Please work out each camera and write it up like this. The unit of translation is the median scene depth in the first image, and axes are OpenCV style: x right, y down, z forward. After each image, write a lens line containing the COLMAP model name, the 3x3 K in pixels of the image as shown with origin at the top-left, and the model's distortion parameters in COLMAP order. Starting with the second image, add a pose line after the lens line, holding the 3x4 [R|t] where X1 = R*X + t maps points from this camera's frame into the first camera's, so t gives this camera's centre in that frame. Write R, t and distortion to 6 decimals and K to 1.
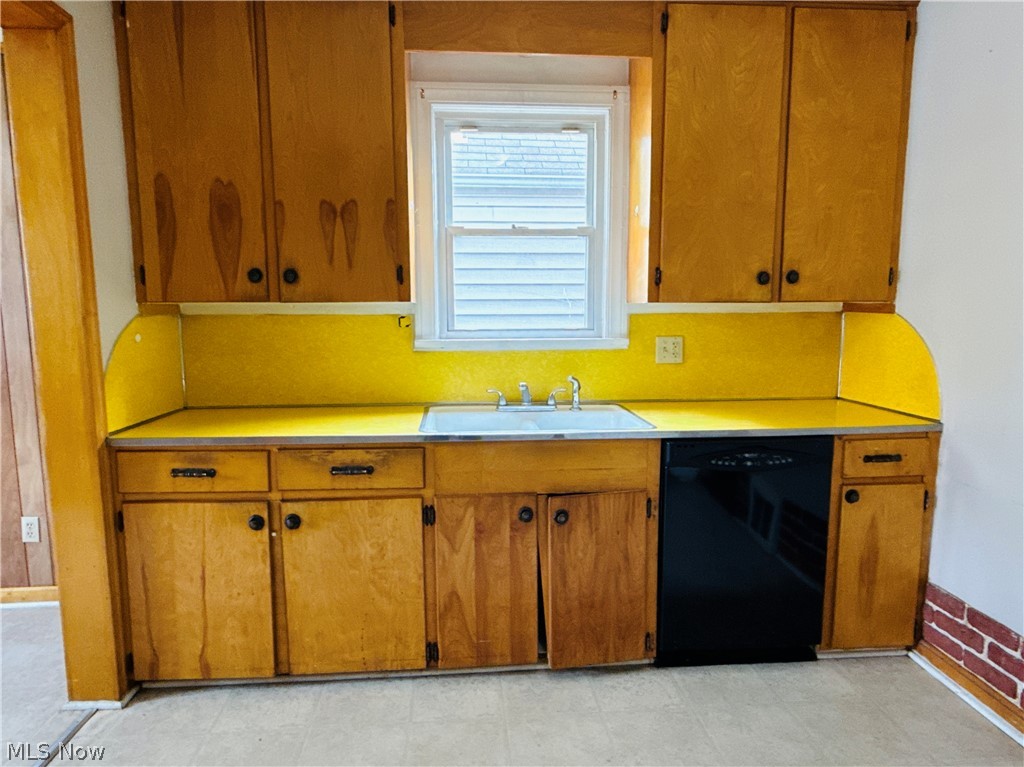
lens RADIAL K [[574.8, 0, 512.0], [0, 574.8, 383.5], [0, 0, 1]] dist [-0.001878, 0.000353]
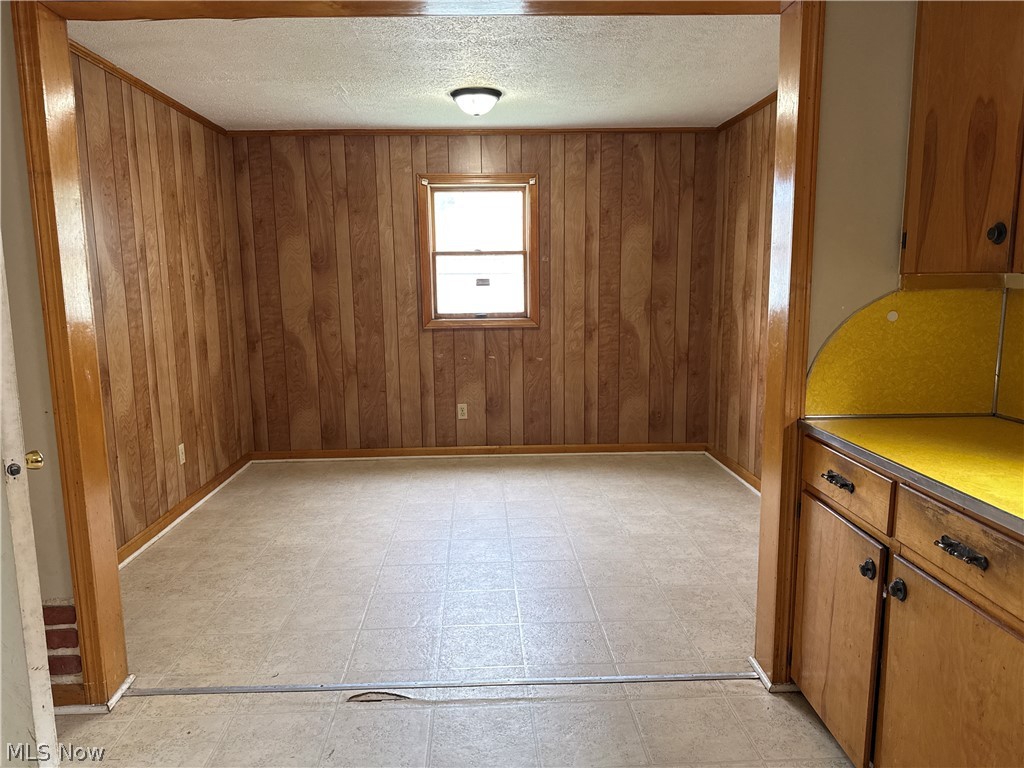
lens RADIAL K [[721.6, 0, 511.9], [0, 721.6, 398.2], [0, 0, 1]] dist [0.080482, -0.094391]
pose [[-0.028640, 0.167555, -0.985447, 0.475275], [-0.110982, 0.979223, 0.169723, -0.088225], [0.993410, 0.114227, -0.009449, 0.501805]]
